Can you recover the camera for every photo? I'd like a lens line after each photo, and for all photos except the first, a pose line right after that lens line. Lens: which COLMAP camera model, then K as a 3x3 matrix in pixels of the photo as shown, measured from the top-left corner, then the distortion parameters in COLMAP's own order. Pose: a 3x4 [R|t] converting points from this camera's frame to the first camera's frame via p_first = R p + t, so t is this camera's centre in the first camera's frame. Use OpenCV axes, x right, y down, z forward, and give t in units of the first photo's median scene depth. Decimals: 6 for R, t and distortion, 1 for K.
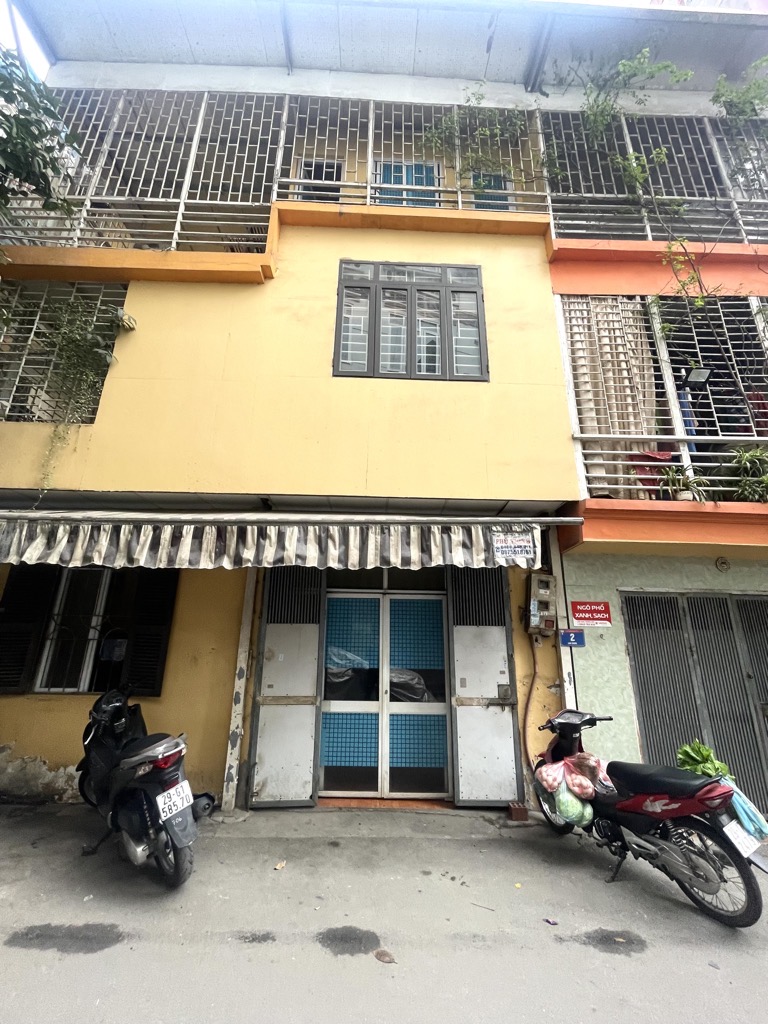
lens RADIAL K [[416.9, 0, 384.0], [0, 416.9, 512.0], [0, 0, 1]] dist [-0.000087, 0.000074]
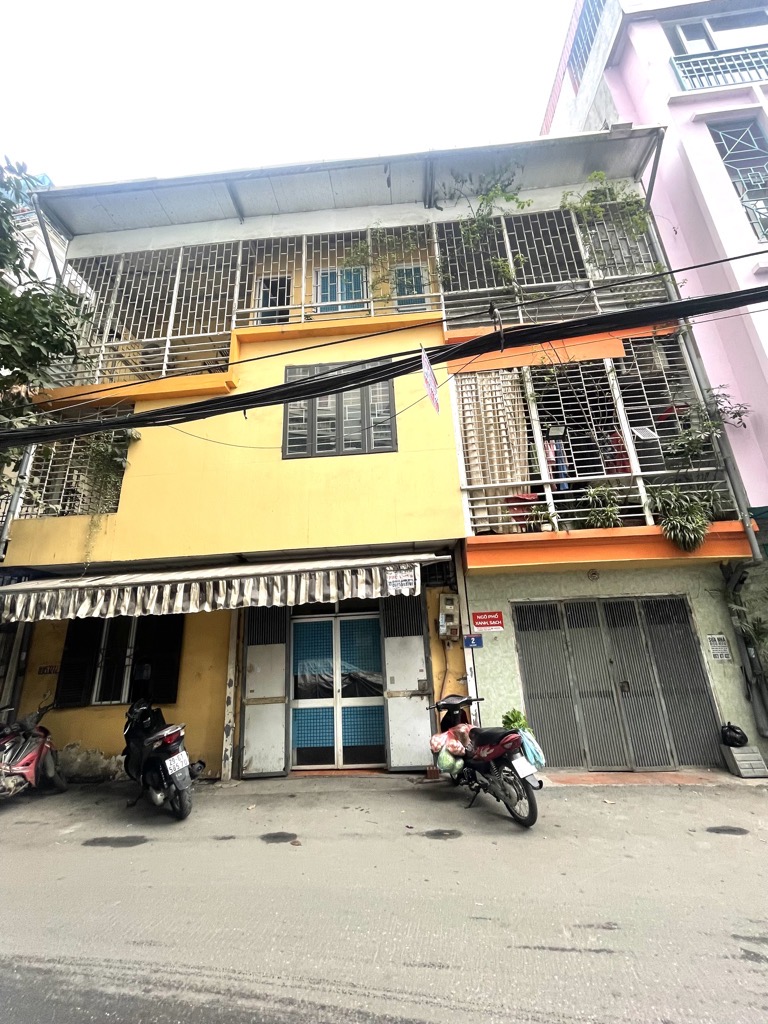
lens RADIAL K [[418.4, 0, 384.0], [0, 418.4, 512.0], [0, 0, 1]] dist [-0.000610, -0.000024]
pose [[0.993203, -0.090231, -0.073530, 0.313362], [0.088785, 0.995792, -0.022707, -0.101873], [0.075269, 0.016025, 0.997034, -0.354190]]
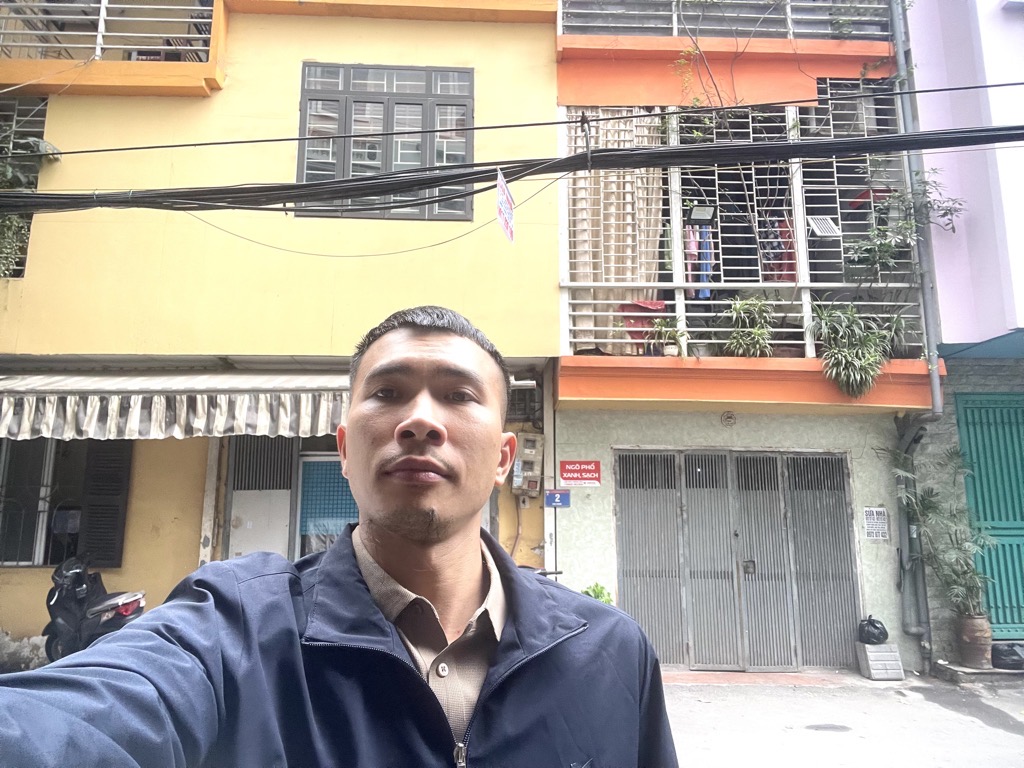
lens RADIAL K [[694.2, 0, 516.2], [0, 694.2, 386.9], [0, 0, 1]] dist [0.071973, -0.075208]
pose [[0.999638, -0.014435, 0.022688, 0.331550], [0.011720, 0.993229, 0.115584, -0.142739], [-0.024203, -0.115276, 0.993039, -0.571029]]
